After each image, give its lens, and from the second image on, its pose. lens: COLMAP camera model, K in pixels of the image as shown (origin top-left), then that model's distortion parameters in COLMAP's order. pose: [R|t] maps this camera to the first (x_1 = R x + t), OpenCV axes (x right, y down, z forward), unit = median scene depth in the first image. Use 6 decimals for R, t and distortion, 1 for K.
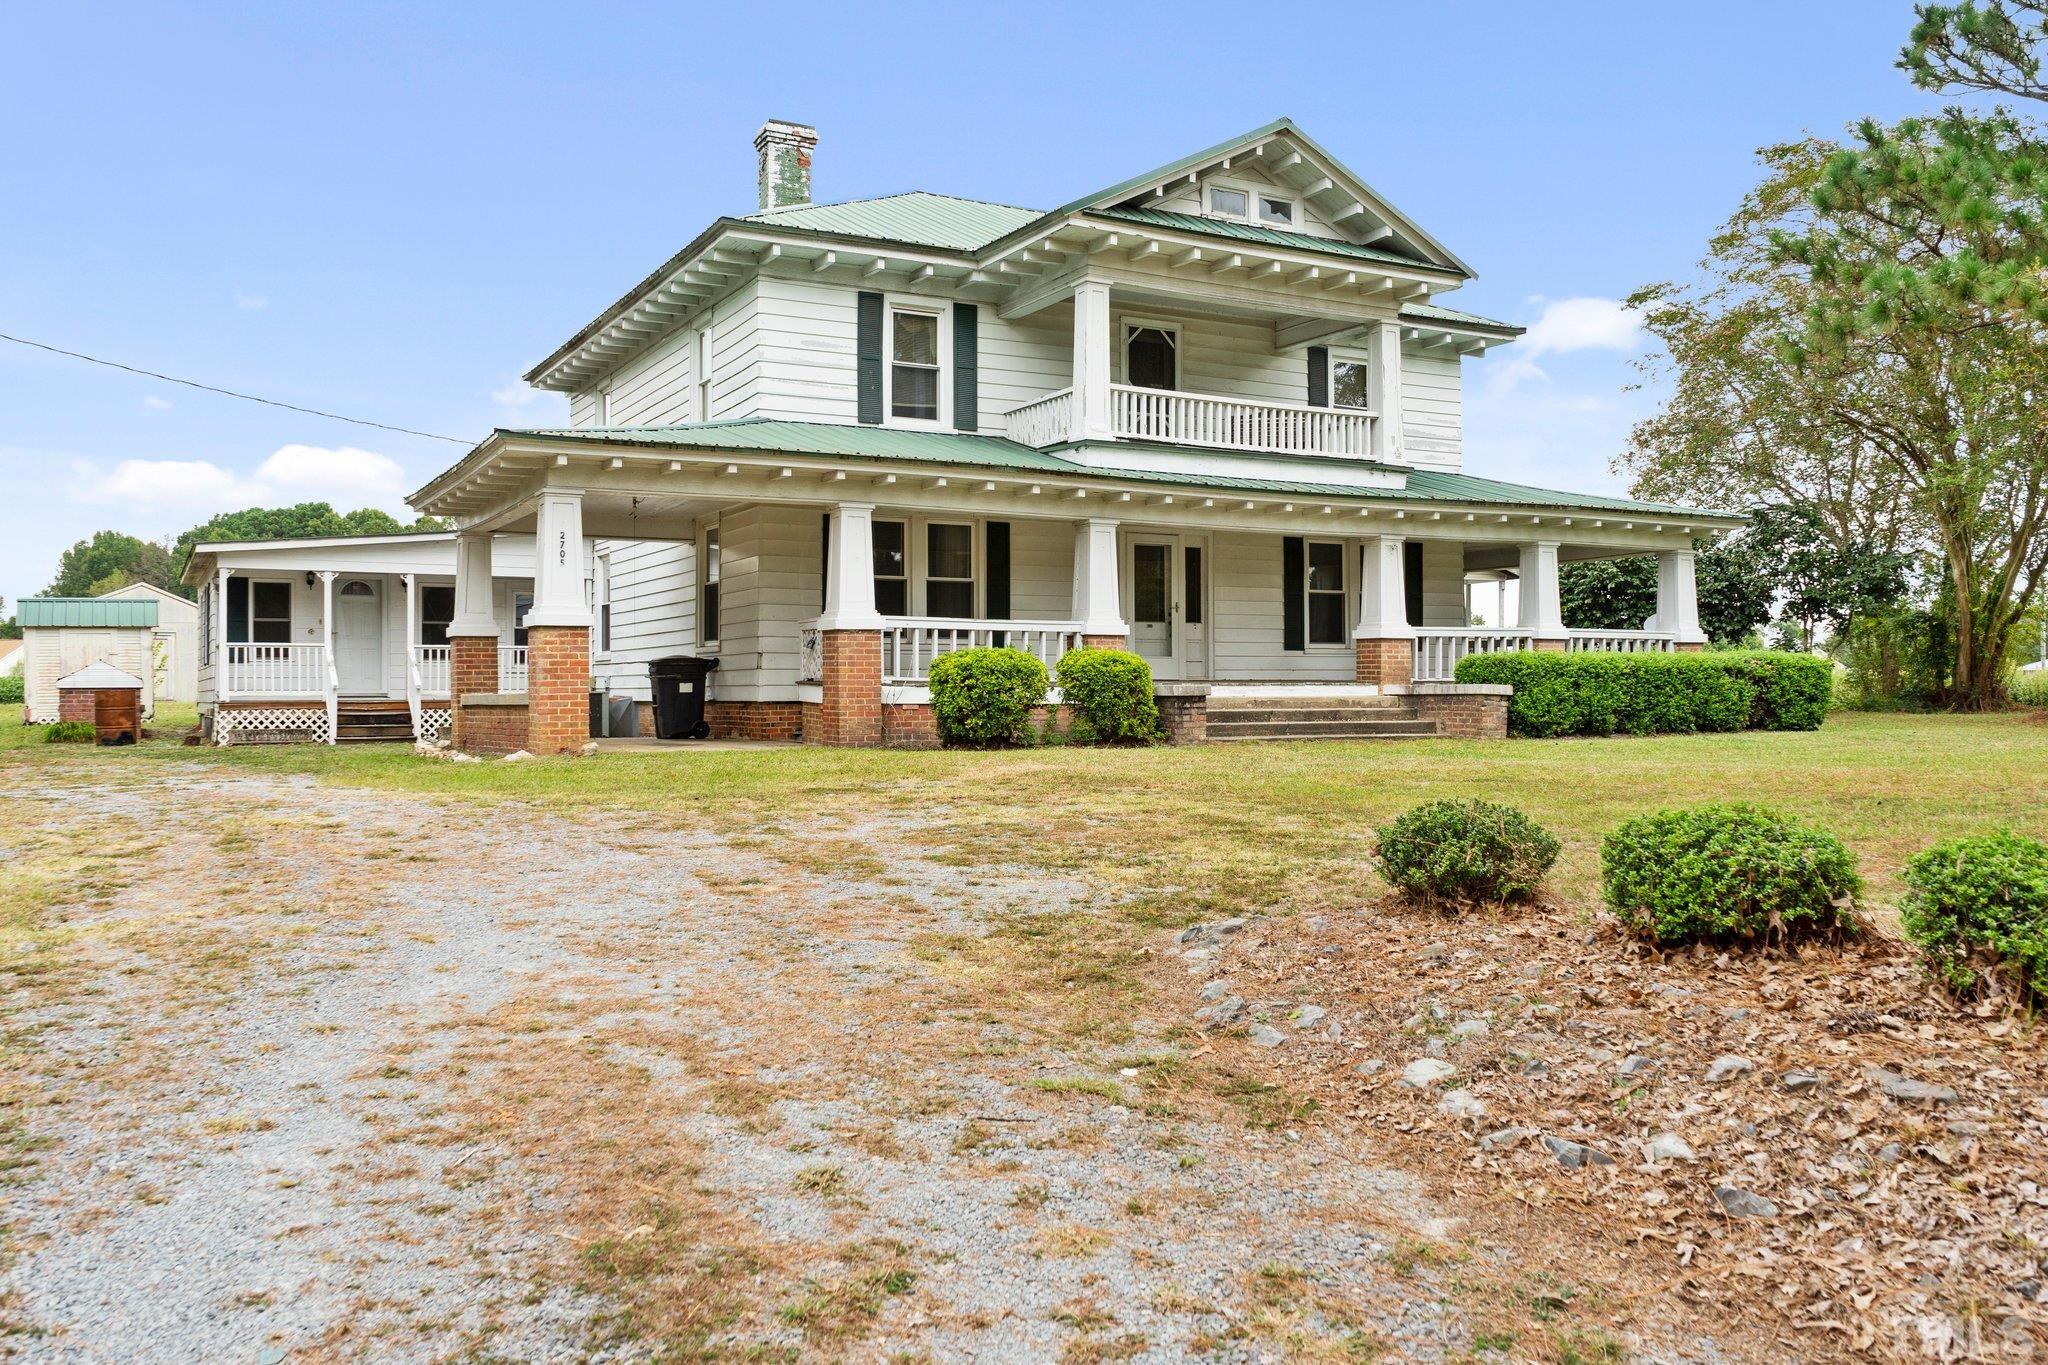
lens RADIAL K [[1632.6, 0, 1021.5], [0, 1632.6, 680.2], [0, 0, 1]] dist [-0.017494, -0.004719]
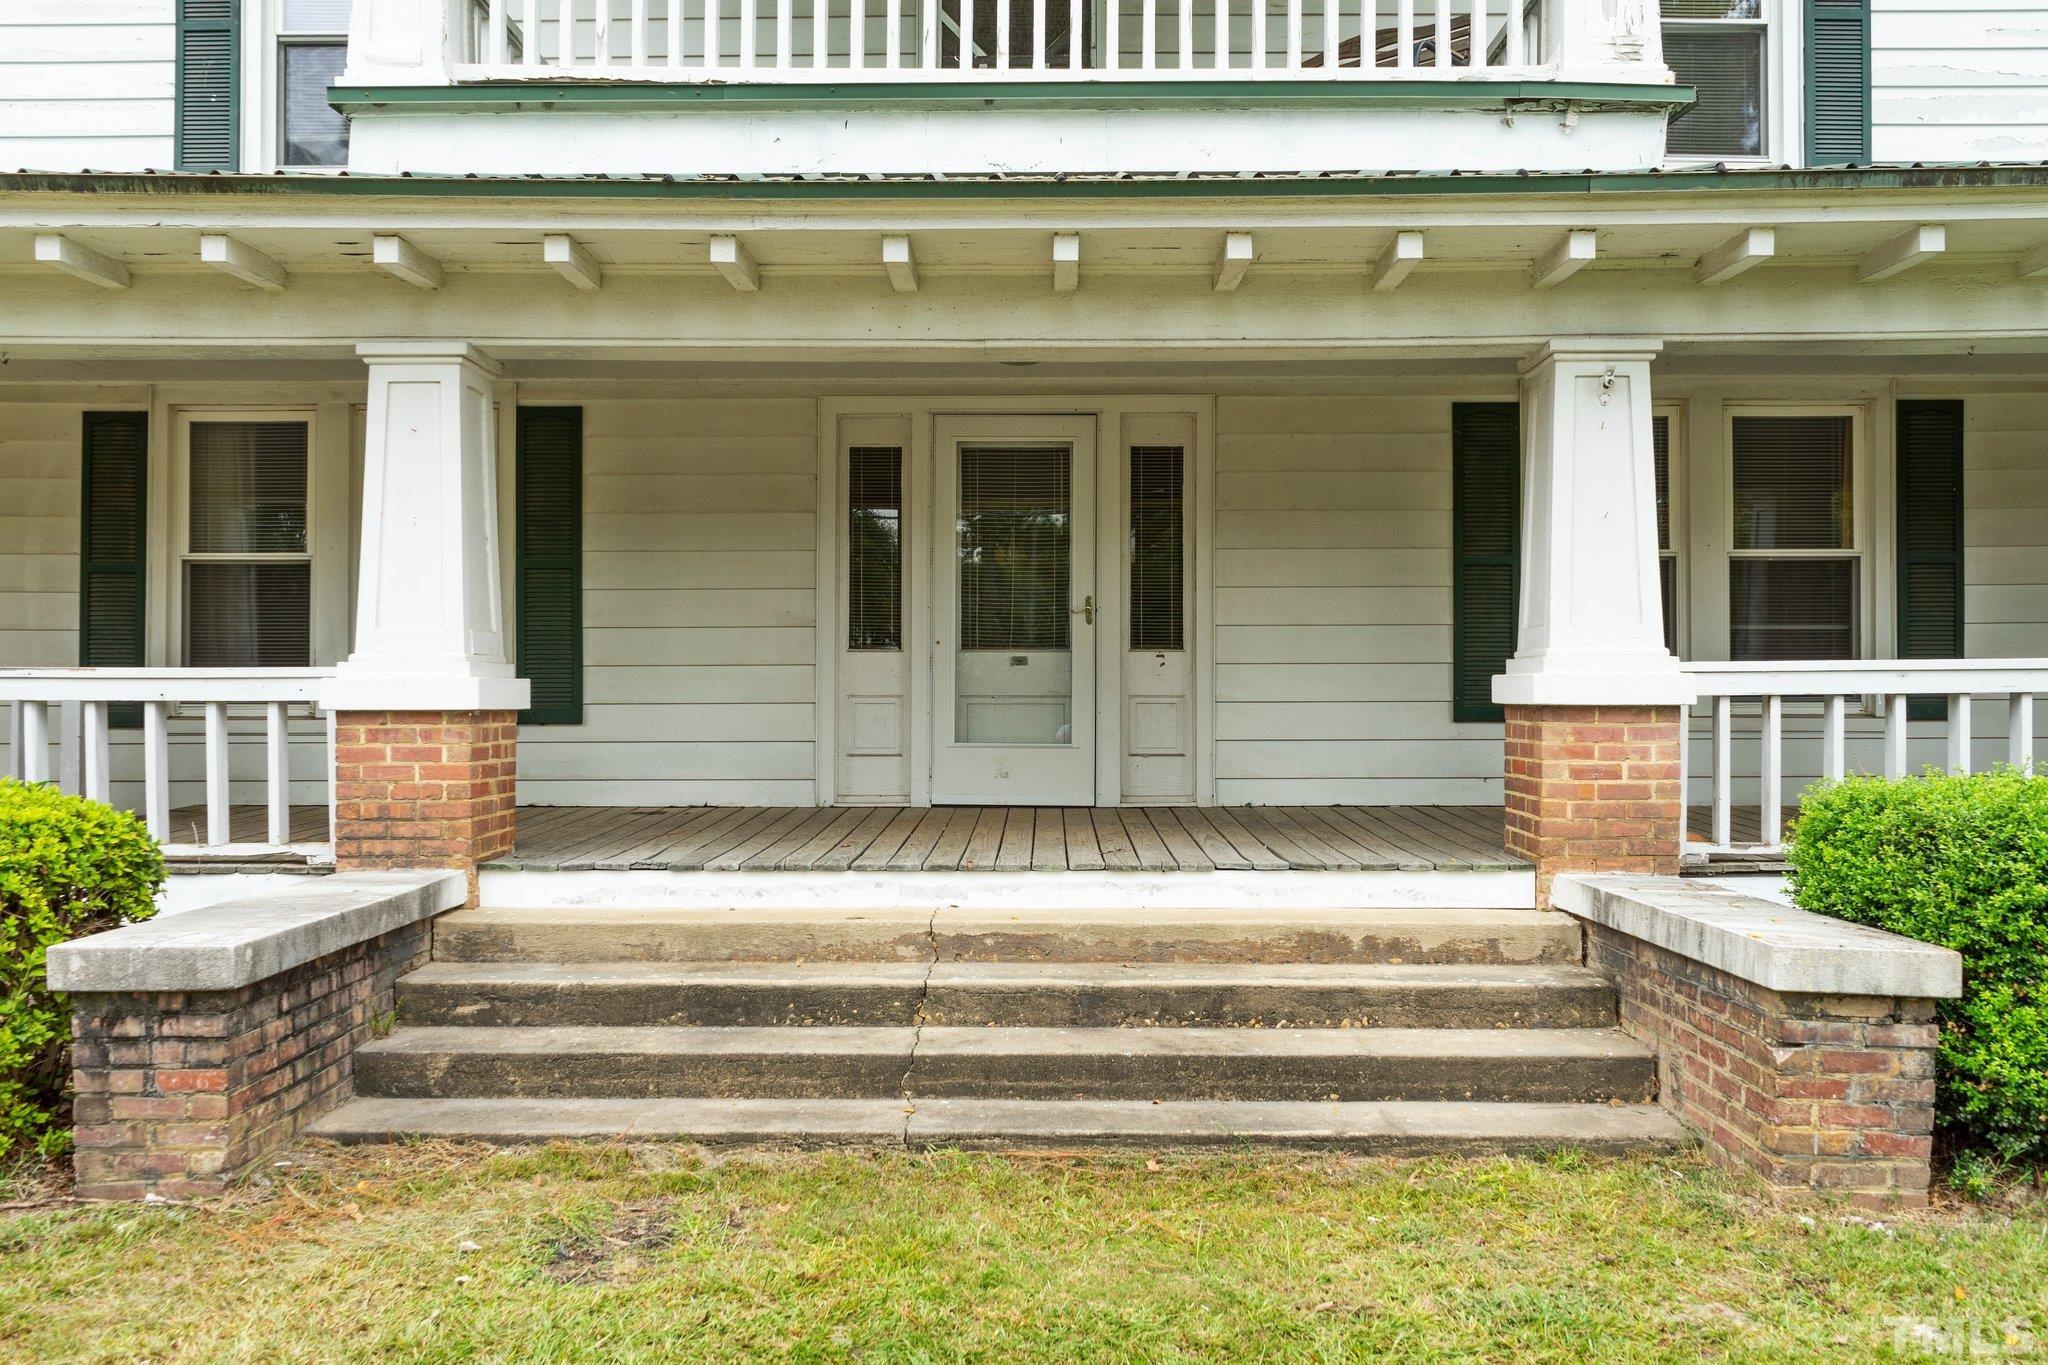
lens RADIAL K [[1632.6, 0, 1022.6], [0, 1632.6, 689.0], [0, 0, 1]] dist [-0.017494, -0.004719]
pose [[0.879038, -0.000906, -0.476750, 0.305498], [0.001091, 0.999999, 0.000111, -0.031596], [0.476750, -0.000618, 0.879039, 0.788818]]
